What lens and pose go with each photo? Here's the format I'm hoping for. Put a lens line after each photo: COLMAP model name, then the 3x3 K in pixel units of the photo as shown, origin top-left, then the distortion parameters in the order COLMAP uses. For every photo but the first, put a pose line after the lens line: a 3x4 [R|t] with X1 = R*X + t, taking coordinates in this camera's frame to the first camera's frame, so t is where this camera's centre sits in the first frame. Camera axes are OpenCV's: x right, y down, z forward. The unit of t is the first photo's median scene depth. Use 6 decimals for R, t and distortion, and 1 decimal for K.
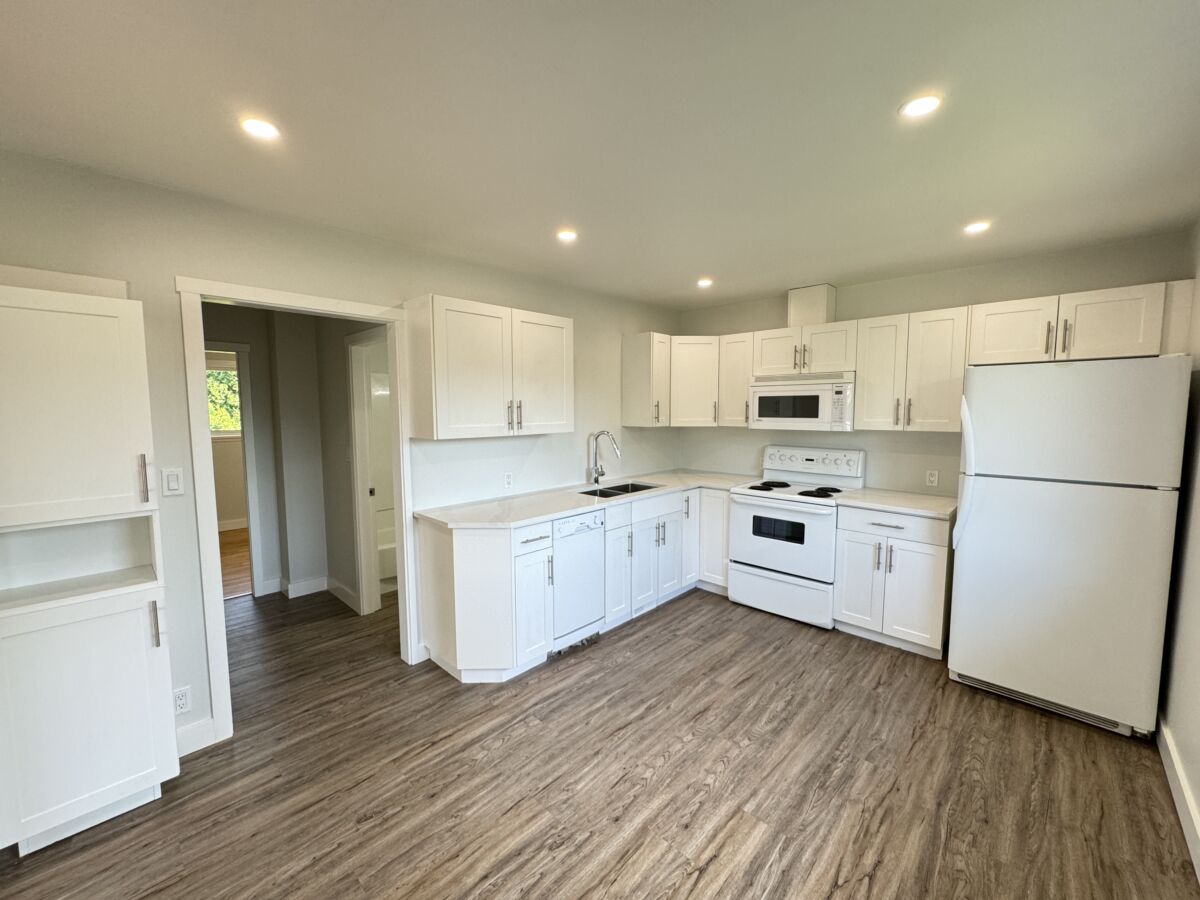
lens RADIAL K [[476.9, 0, 599.5], [0, 476.9, 441.2], [0, 0, 1]] dist [0.001500, 0.001009]
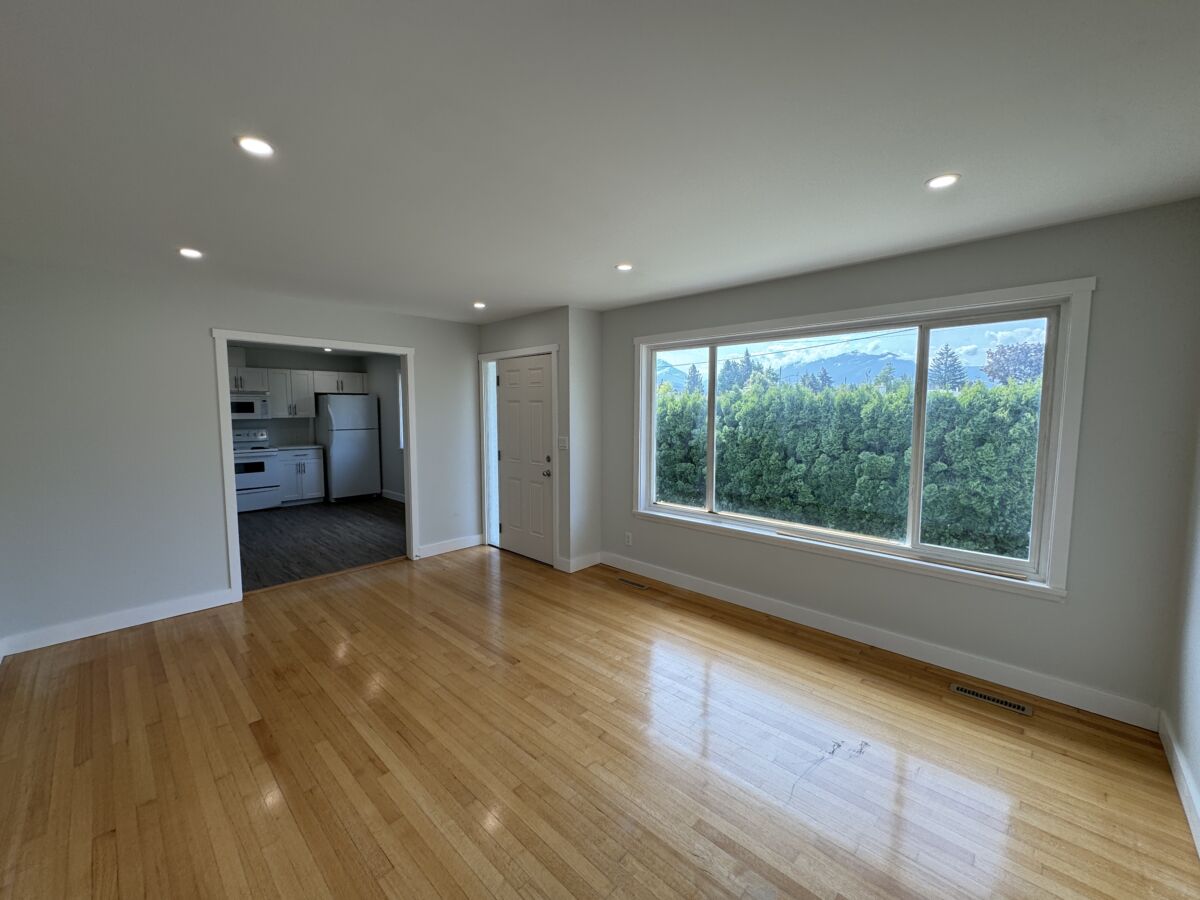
lens RADIAL K [[476.9, 0, 593.7], [0, 476.9, 445.6], [0, 0, 1]] dist [0.001500, 0.001009]
pose [[0.001825, -0.074659, 0.997207, -1.827887], [0.064783, 0.995123, 0.074384, 0.037798], [-0.997898, 0.064466, 0.006653, -0.540671]]
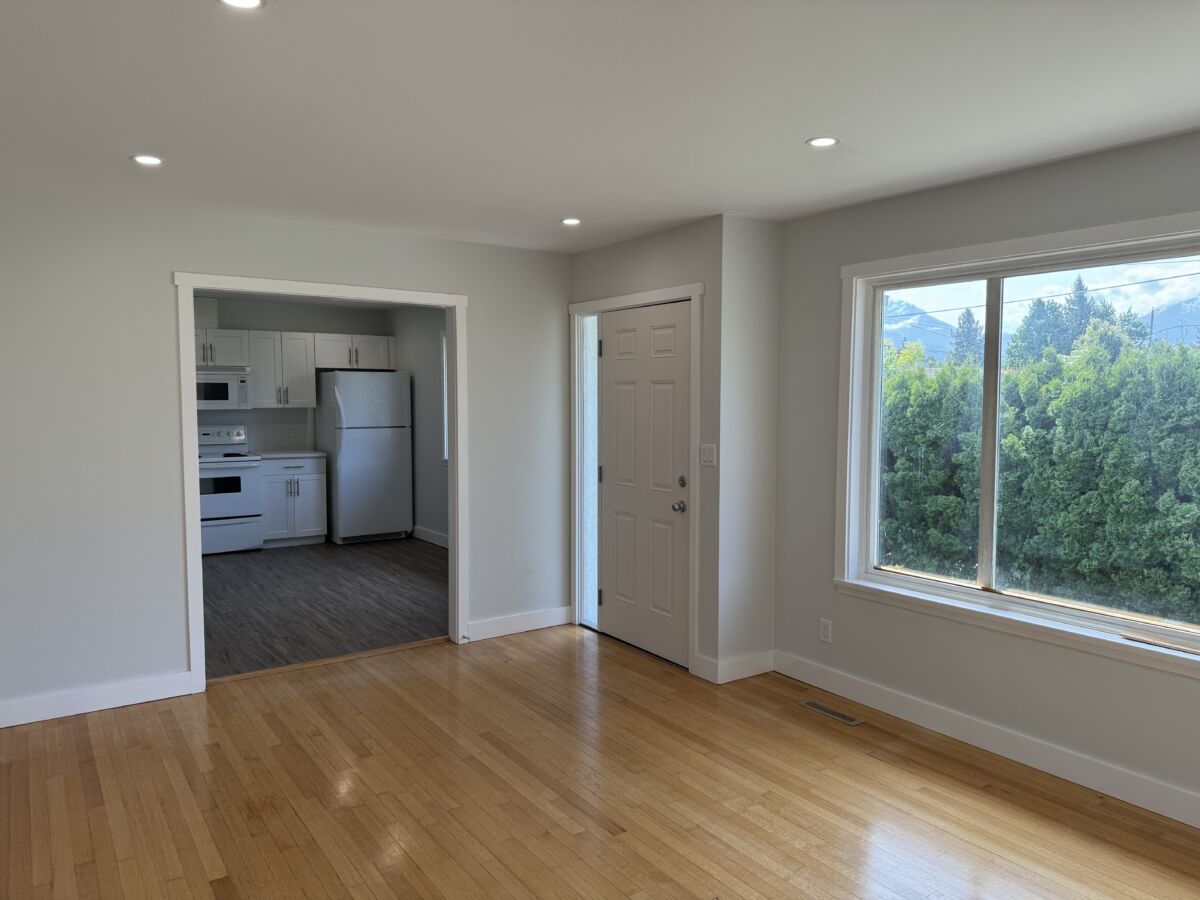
lens RADIAL K [[838.3, 0, 597.6], [0, 838.3, 439.1], [0, 0, 1]] dist [0.059735, -0.050065]
pose [[0.205930, -0.051993, 0.977185, -1.852357], [0.062100, 0.997269, 0.039975, 0.033732], [-0.976594, 0.052451, 0.208596, -0.555674]]
